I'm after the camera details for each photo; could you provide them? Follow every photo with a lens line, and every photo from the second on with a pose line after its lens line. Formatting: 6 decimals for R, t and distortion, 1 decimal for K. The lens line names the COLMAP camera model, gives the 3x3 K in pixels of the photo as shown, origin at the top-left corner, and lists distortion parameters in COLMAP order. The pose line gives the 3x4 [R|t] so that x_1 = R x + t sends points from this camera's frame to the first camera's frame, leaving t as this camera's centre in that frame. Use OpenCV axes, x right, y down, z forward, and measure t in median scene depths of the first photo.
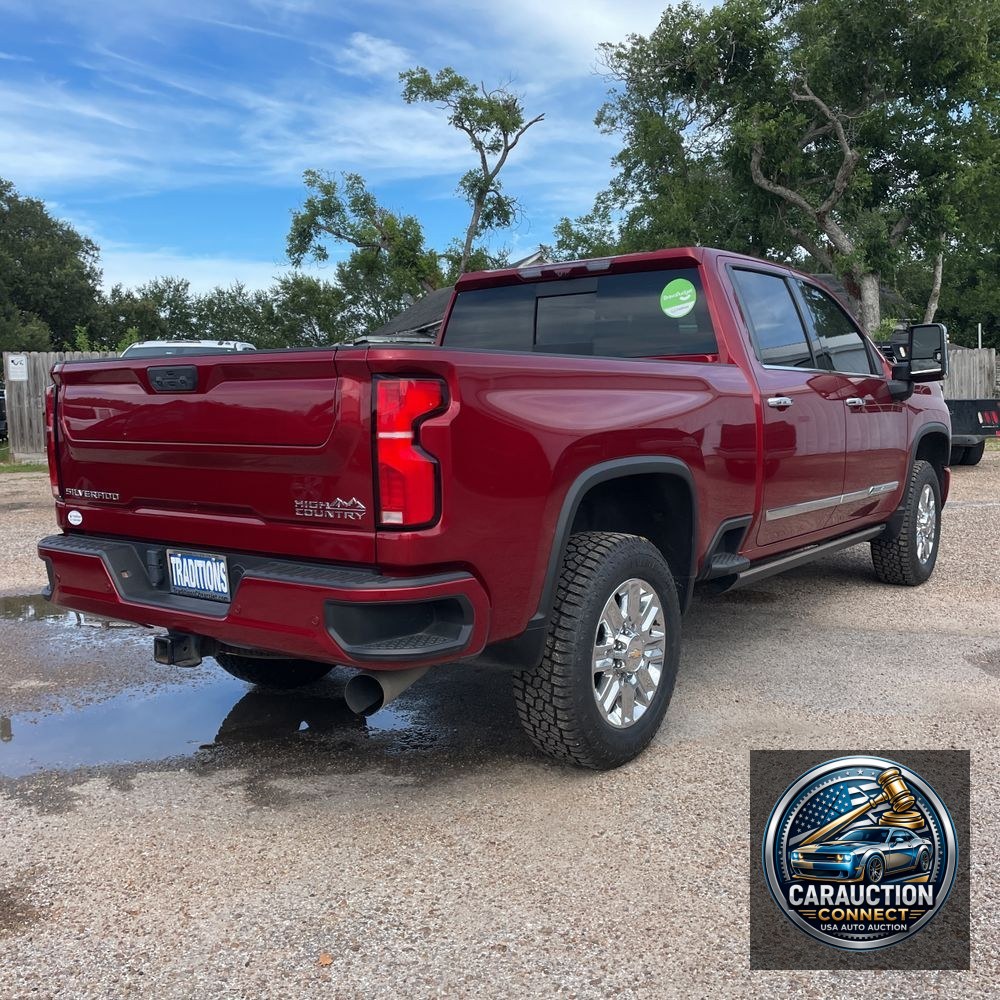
lens RADIAL K [[1014.5, 0, 500.0], [0, 1014.5, 500.0], [0, 0, 1]] dist [0.082538, -0.097797]
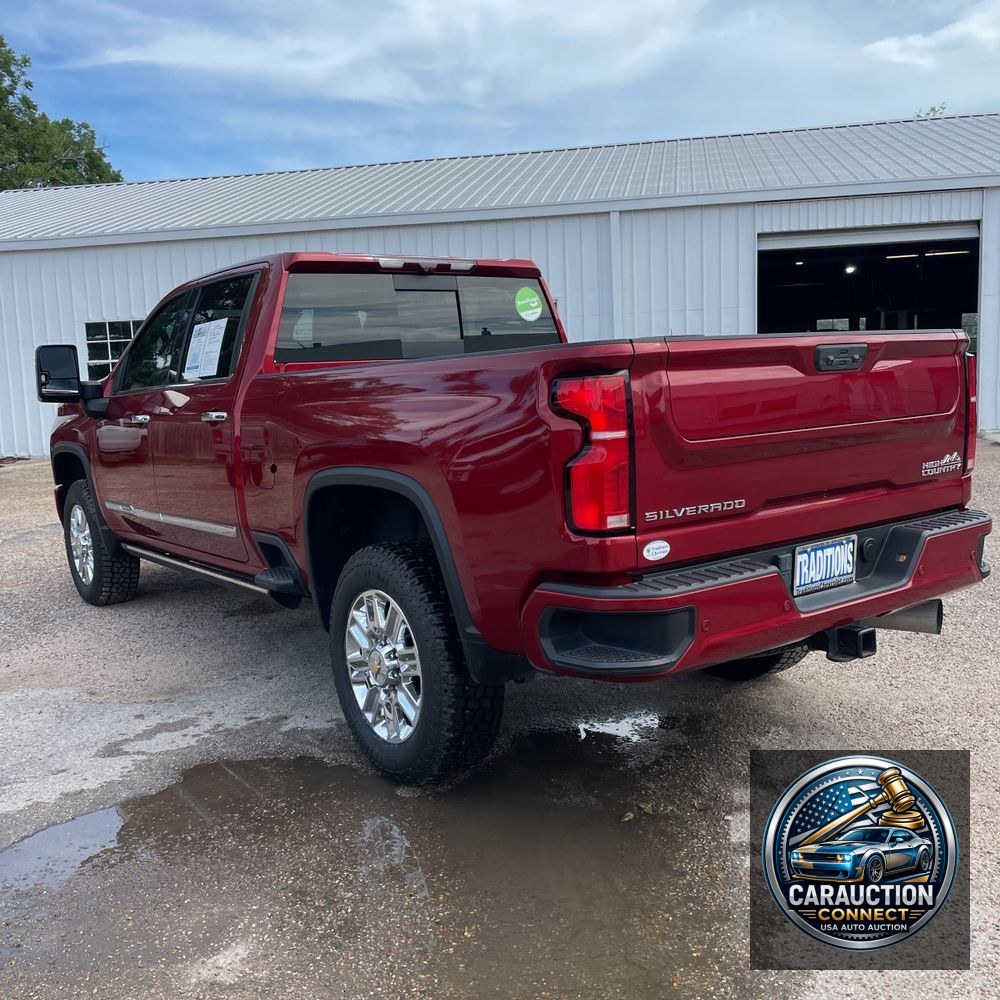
lens RADIAL K [[1014.5, 0, 500.0], [0, 1014.5, 500.0], [0, 0, 1]] dist [0.082538, -0.097797]
pose [[0.285280, -0.112866, 0.951775, -1.267026], [0.142413, 0.987010, 0.074358, -0.099089], [-0.947805, 0.114332, 0.297648, 0.984451]]
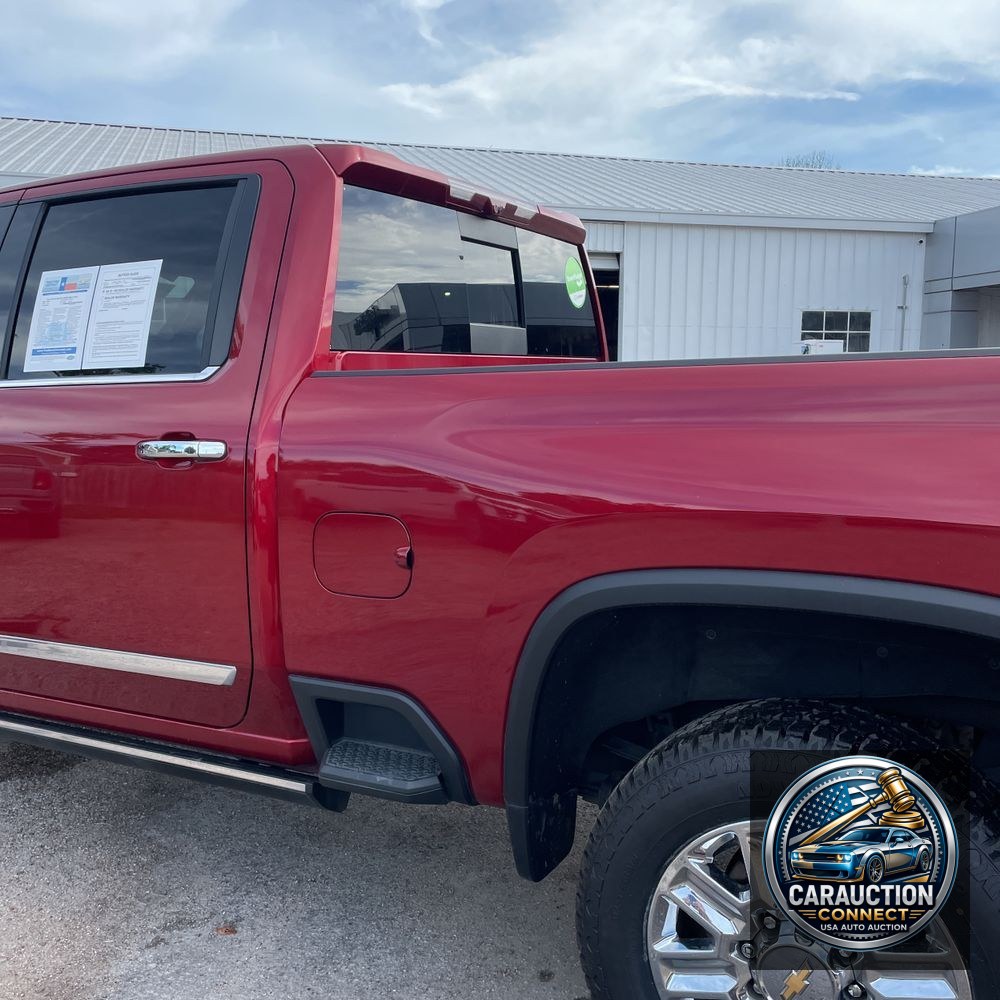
lens RADIAL K [[1014.5, 0, 500.0], [0, 1014.5, 500.0], [0, 0, 1]] dist [0.082538, -0.097797]
pose [[-0.156456, -0.099367, 0.982674, -0.788960], [0.115695, 0.986233, 0.118147, -0.183655], [-0.980885, 0.132175, -0.142806, 1.618997]]
